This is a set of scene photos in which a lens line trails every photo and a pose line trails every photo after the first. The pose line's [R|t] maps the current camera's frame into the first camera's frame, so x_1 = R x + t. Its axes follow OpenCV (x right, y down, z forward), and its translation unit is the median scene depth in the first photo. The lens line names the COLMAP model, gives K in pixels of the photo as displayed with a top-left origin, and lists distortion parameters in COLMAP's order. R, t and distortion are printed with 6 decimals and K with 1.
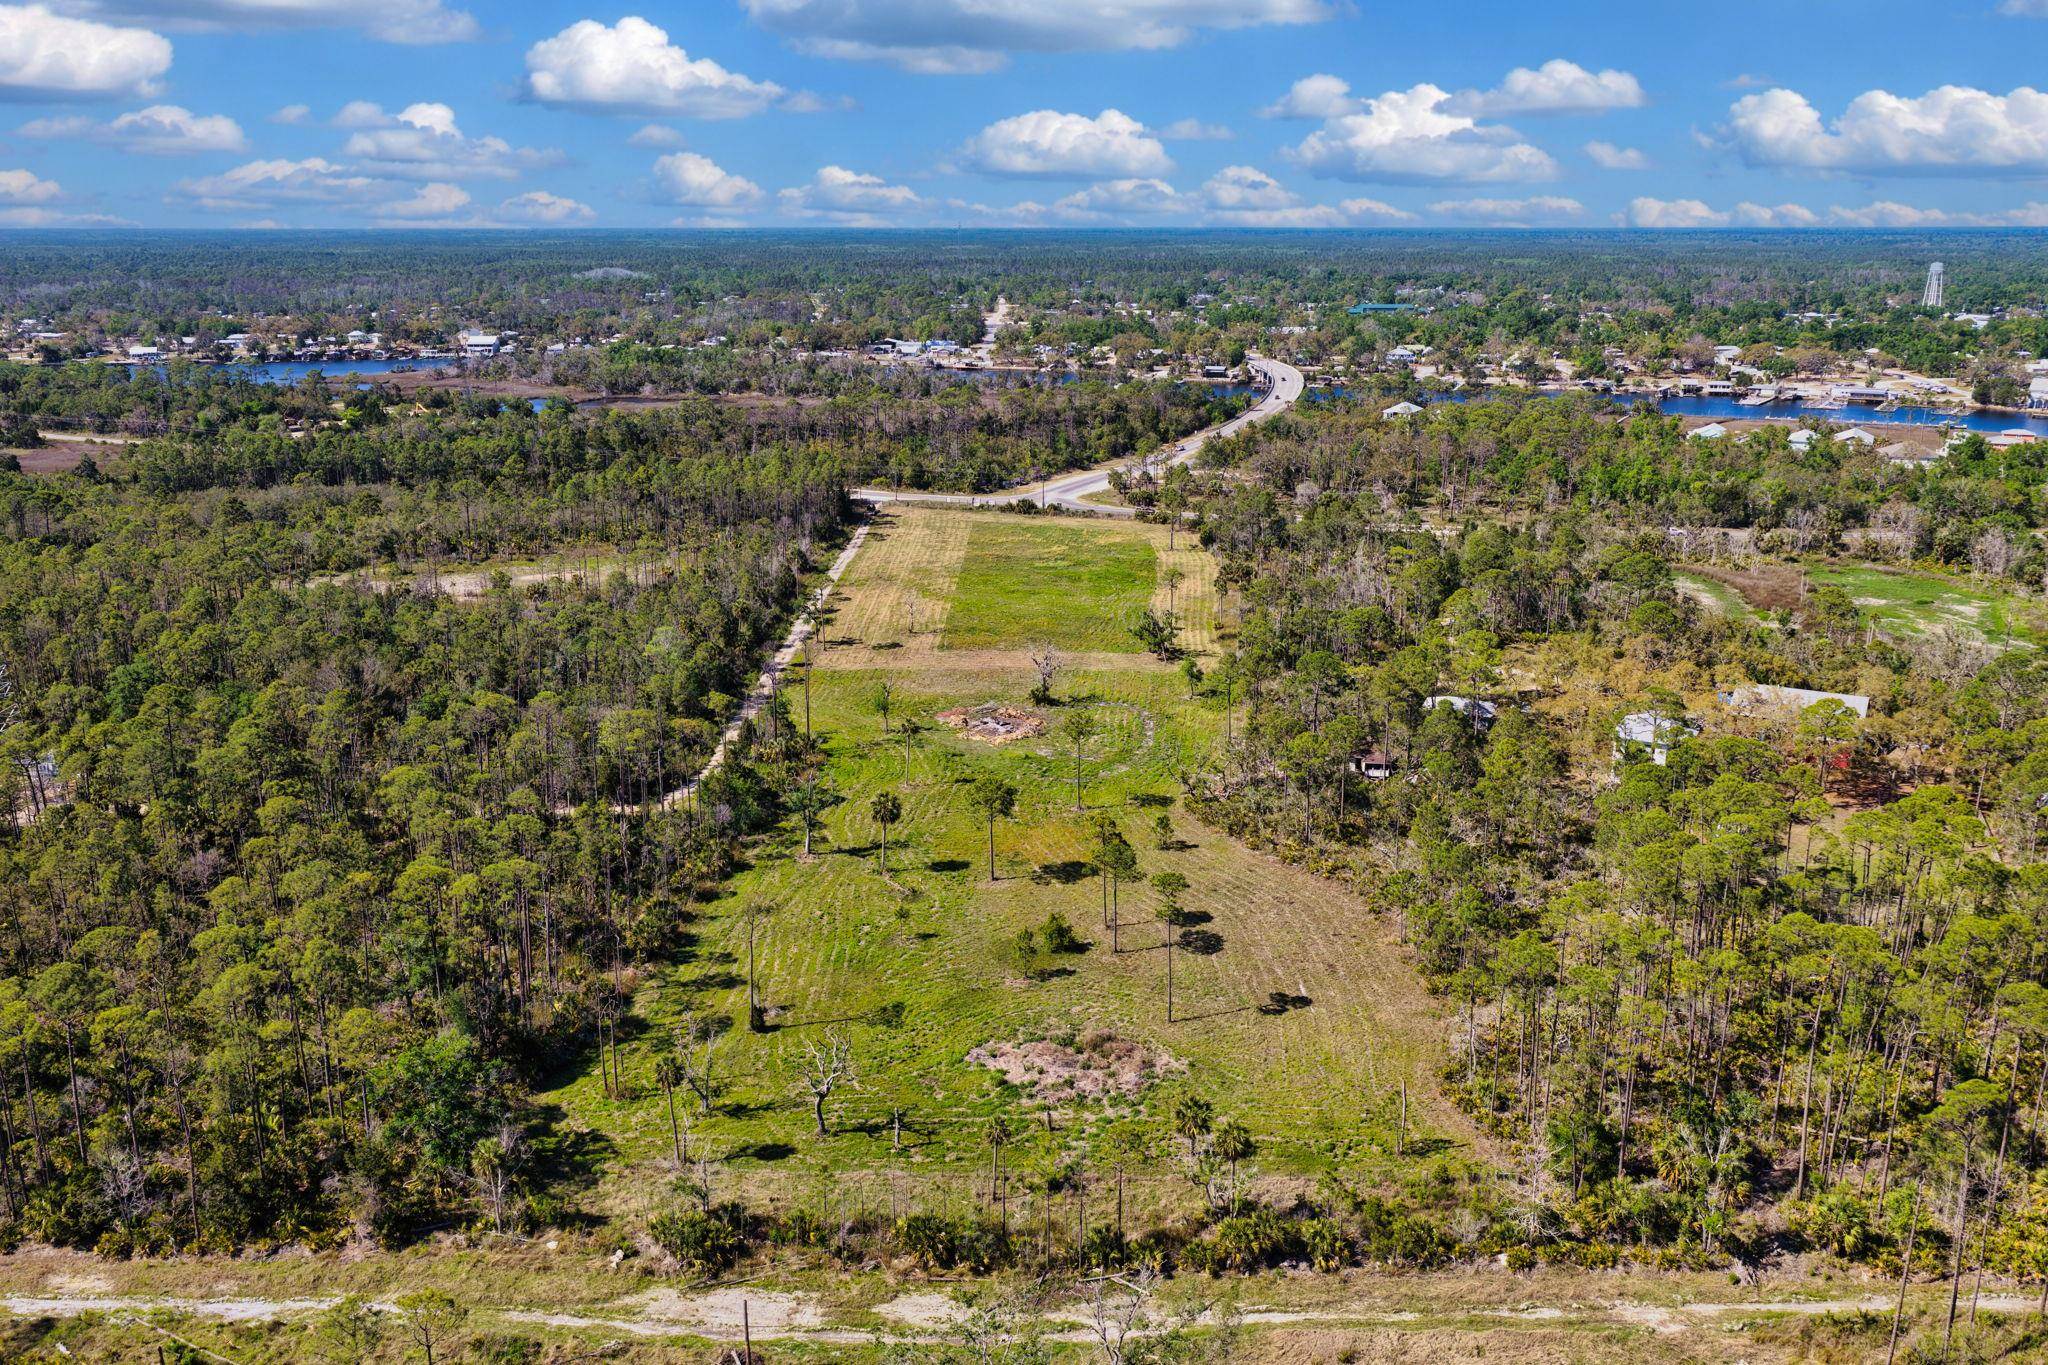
lens RADIAL K [[1725.2, 0, 1024.0], [0, 1725.2, 682.5], [0, 0, 1]] dist [-0.003812, 0.017298]
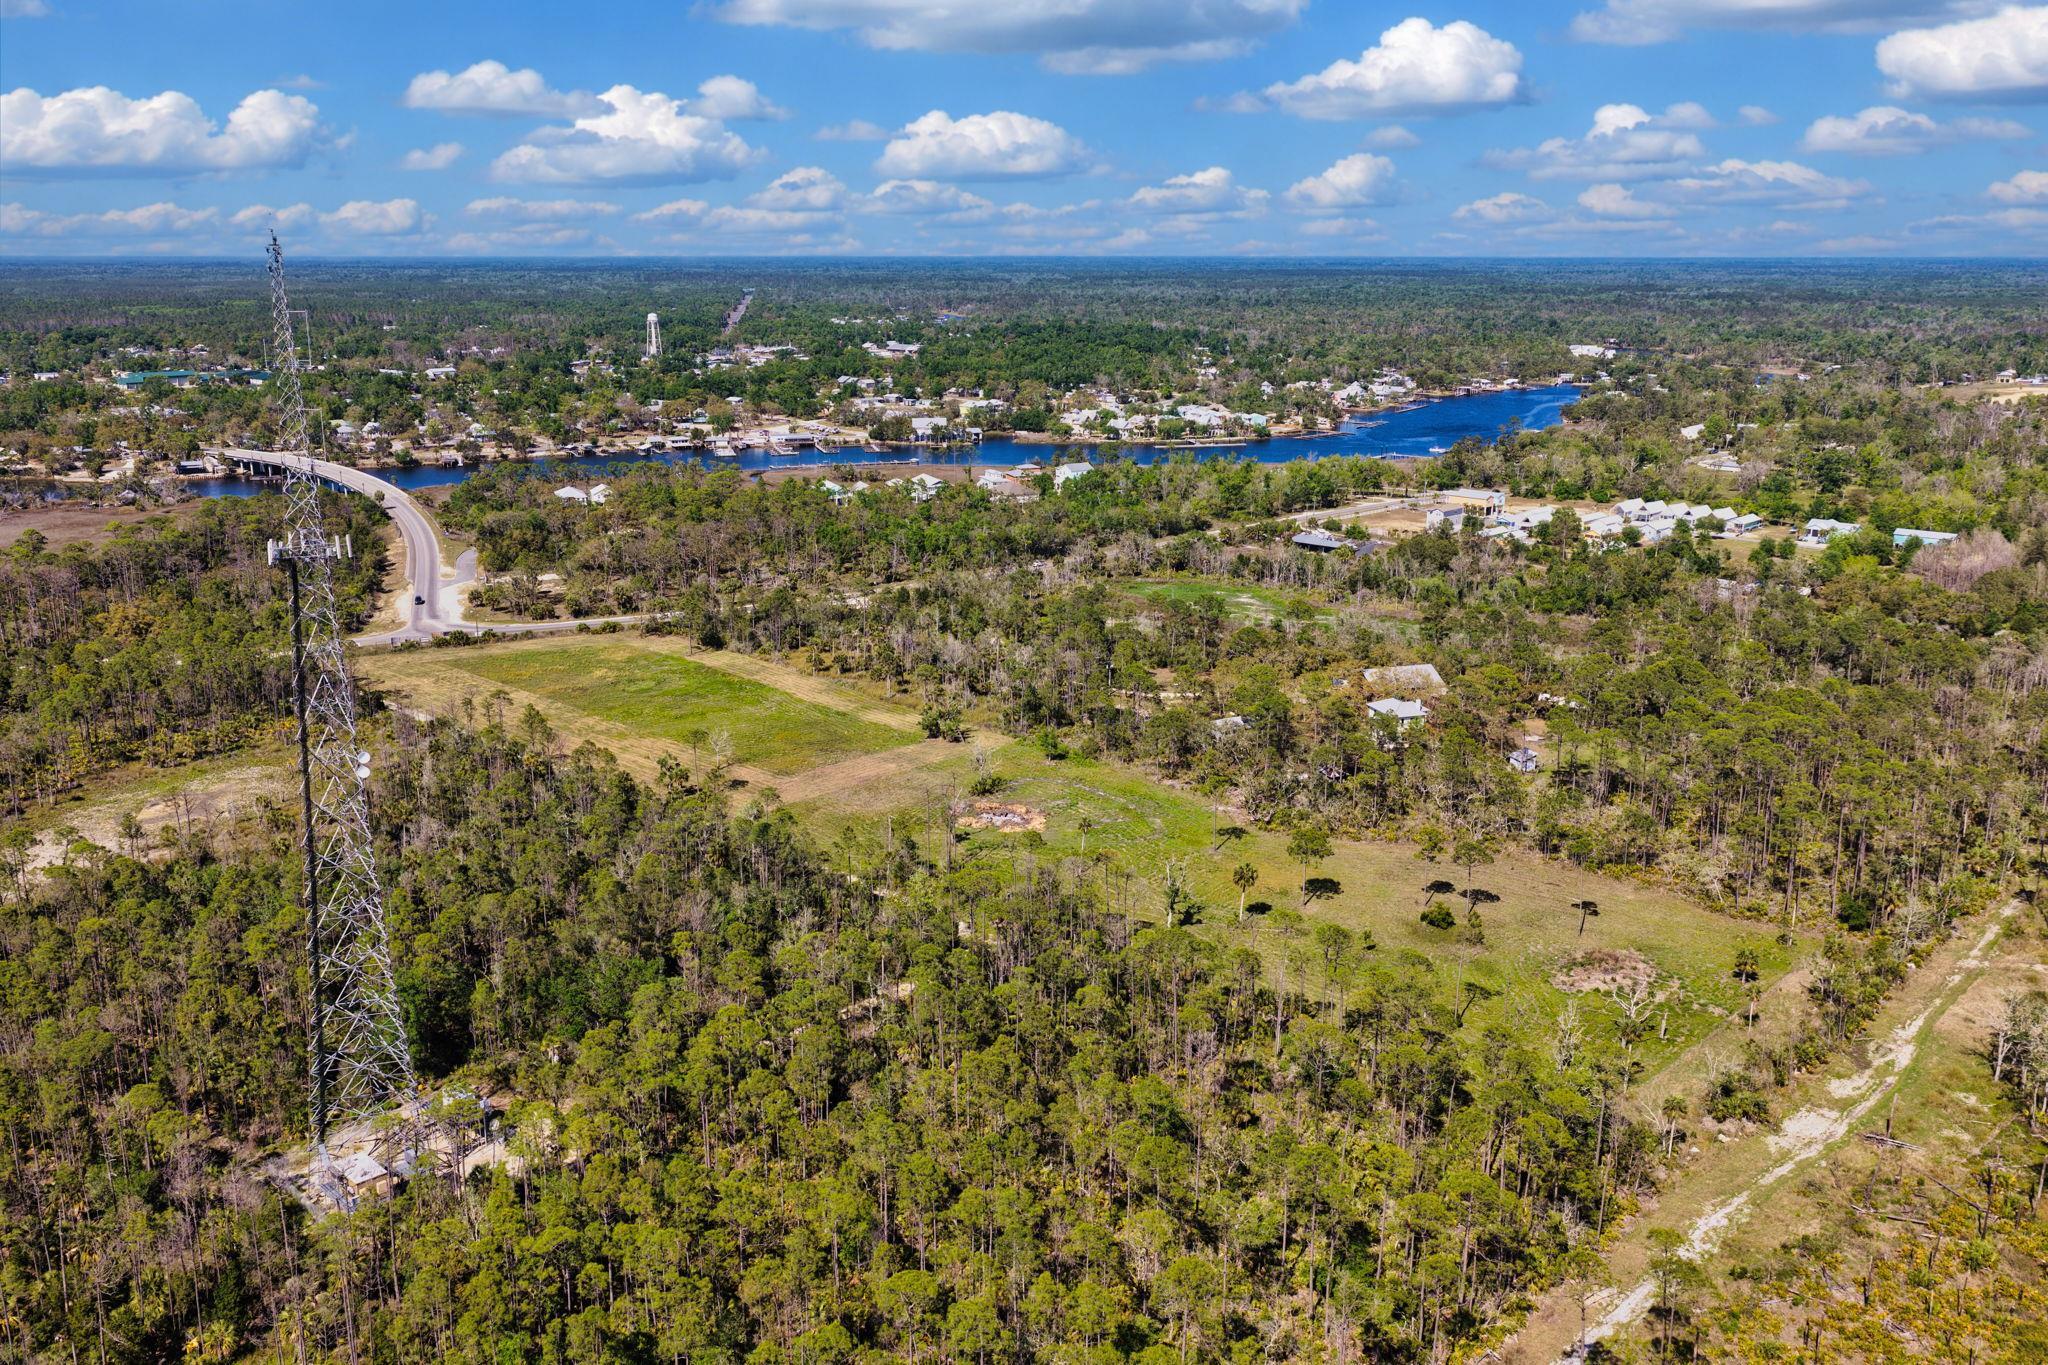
lens RADIAL K [[1725.2, 0, 1024.0], [0, 1725.2, 682.5], [0, 0, 1]] dist [-0.003812, 0.017298]
pose [[0.673548, -0.179891, 0.716919, -0.699357], [0.188995, 0.979604, 0.068243, -0.120084], [-0.714572, 0.089529, 0.693809, 0.140185]]
